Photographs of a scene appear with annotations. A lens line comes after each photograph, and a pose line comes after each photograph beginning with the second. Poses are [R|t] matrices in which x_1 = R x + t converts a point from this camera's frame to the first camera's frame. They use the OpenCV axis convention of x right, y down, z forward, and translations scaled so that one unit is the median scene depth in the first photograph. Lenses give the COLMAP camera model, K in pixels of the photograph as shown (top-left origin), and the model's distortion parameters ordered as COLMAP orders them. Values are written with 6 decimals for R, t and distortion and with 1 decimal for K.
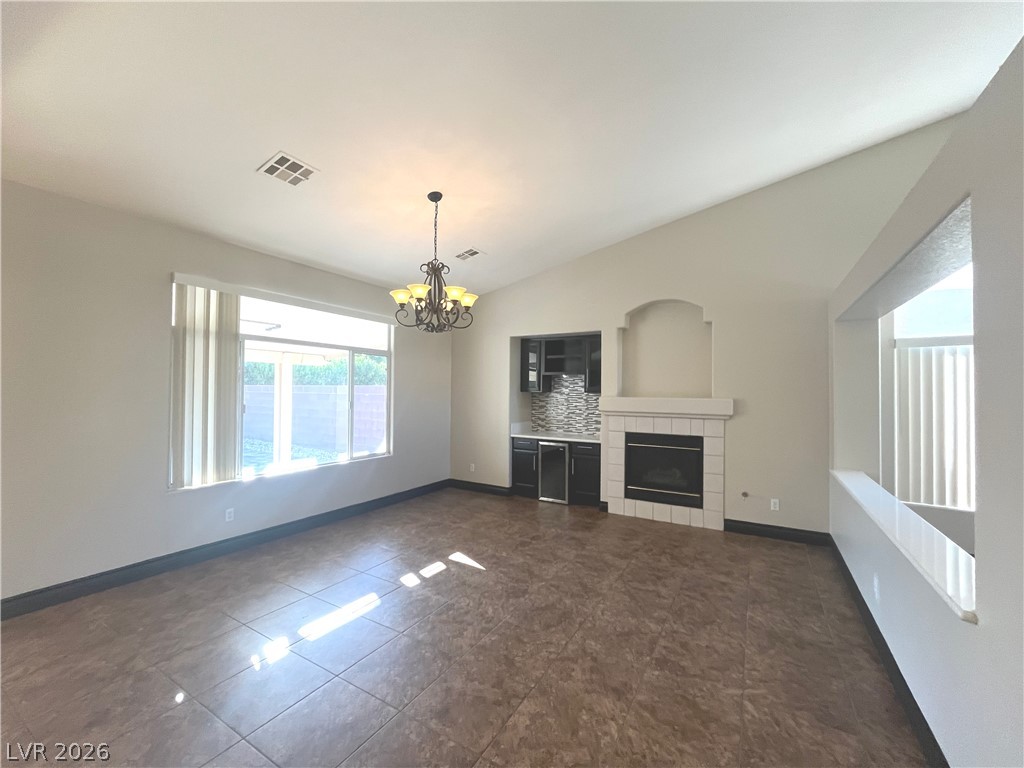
lens RADIAL K [[416.7, 0, 515.4], [0, 416.7, 384.7], [0, 0, 1]] dist [-0.002448, 0.000046]
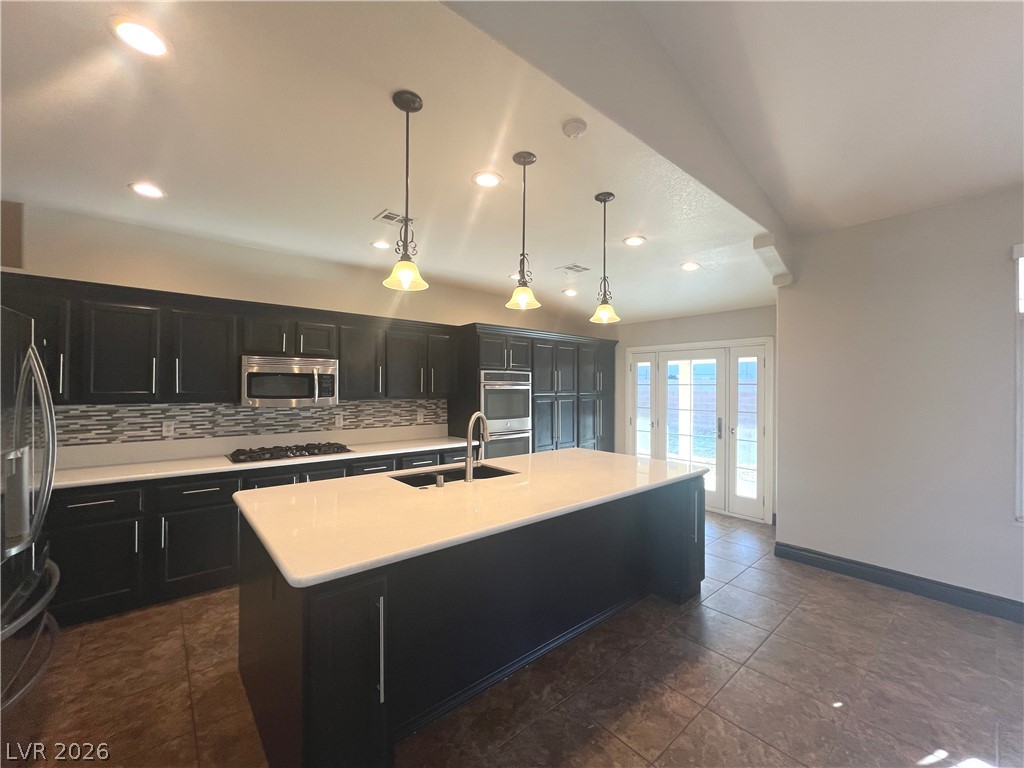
lens RADIAL K [[416.7, 0, 515.8], [0, 416.7, 382.1], [0, 0, 1]] dist [-0.002448, 0.000046]
pose [[-0.320226, -0.023323, -0.947054, 0.206300], [0.005357, 0.999636, -0.026429, 0.004990], [0.947326, -0.013537, -0.319984, 0.311049]]
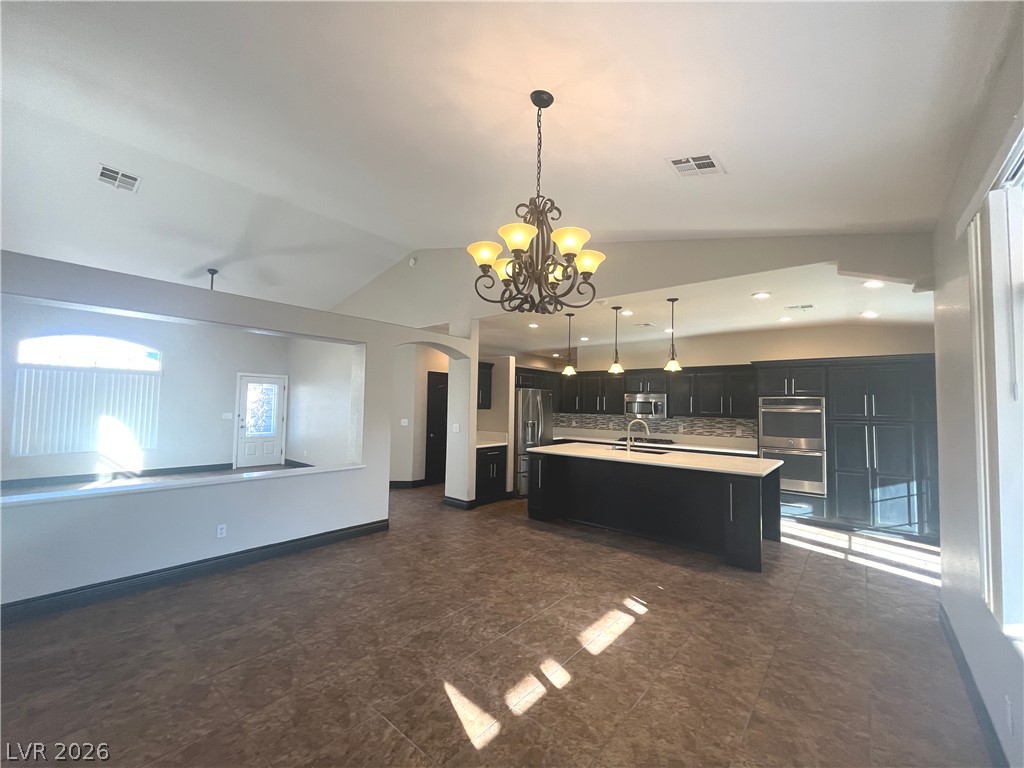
lens RADIAL K [[416.7, 0, 515.2], [0, 416.7, 384.9], [0, 0, 1]] dist [-0.002448, 0.000046]
pose [[-0.986200, -0.021502, 0.164158, -0.250025], [-0.032373, 0.997435, -0.063838, 0.021654], [-0.162364, -0.068271, -0.984366, 1.503076]]
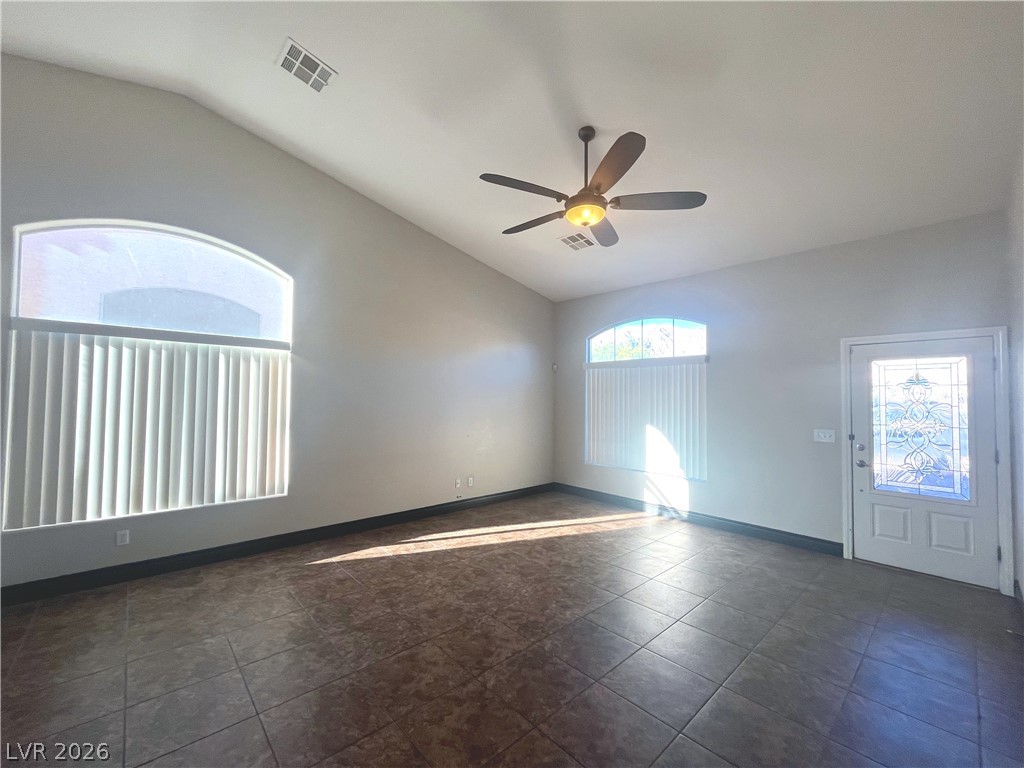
lens RADIAL K [[416.7, 0, 513.4], [0, 416.7, 385.0], [0, 0, 1]] dist [-0.002448, 0.000046]
pose [[0.295861, 0.022796, 0.954959, 0.464619], [-0.023903, 0.999579, -0.016456, 0.004296], [-0.954932, -0.017958, 0.296281, -0.108413]]
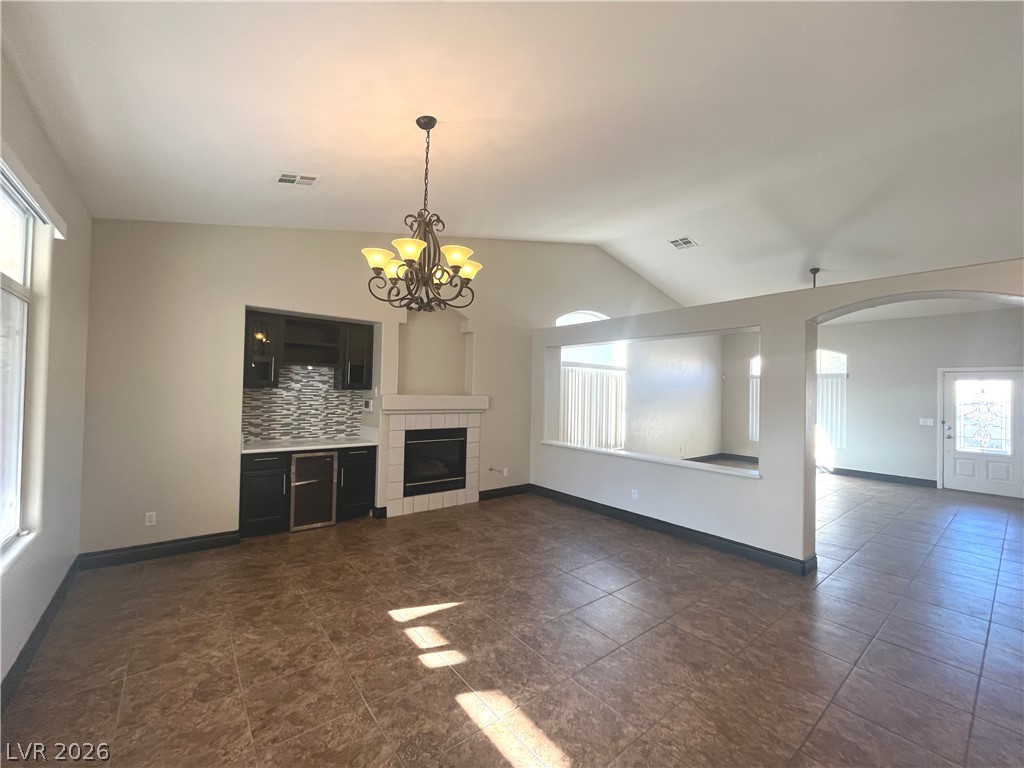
lens RADIAL K [[416.7, 0, 515.1], [0, 416.7, 385.4], [0, 0, 1]] dist [-0.002448, 0.000046]
pose [[0.353422, 0.013071, 0.935373, -0.757340], [-0.035898, 0.999355, -0.000401, -0.001349], [-0.934775, -0.033436, 0.353663, 0.552110]]
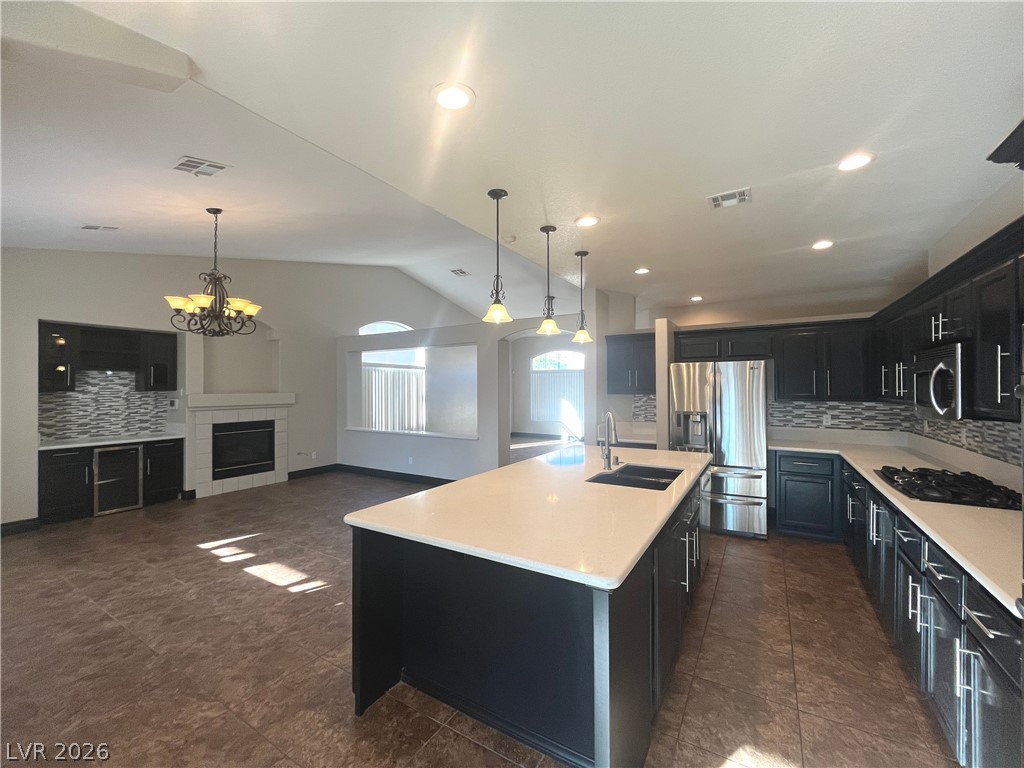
lens RADIAL K [[416.7, 0, 515.4], [0, 416.7, 384.8], [0, 0, 1]] dist [-0.002448, 0.000046]
pose [[0.012344, -0.002670, 0.999920, -1.184035], [-0.013366, 0.999907, 0.002835, -0.013353], [-0.999834, -0.013400, 0.012307, 0.191190]]
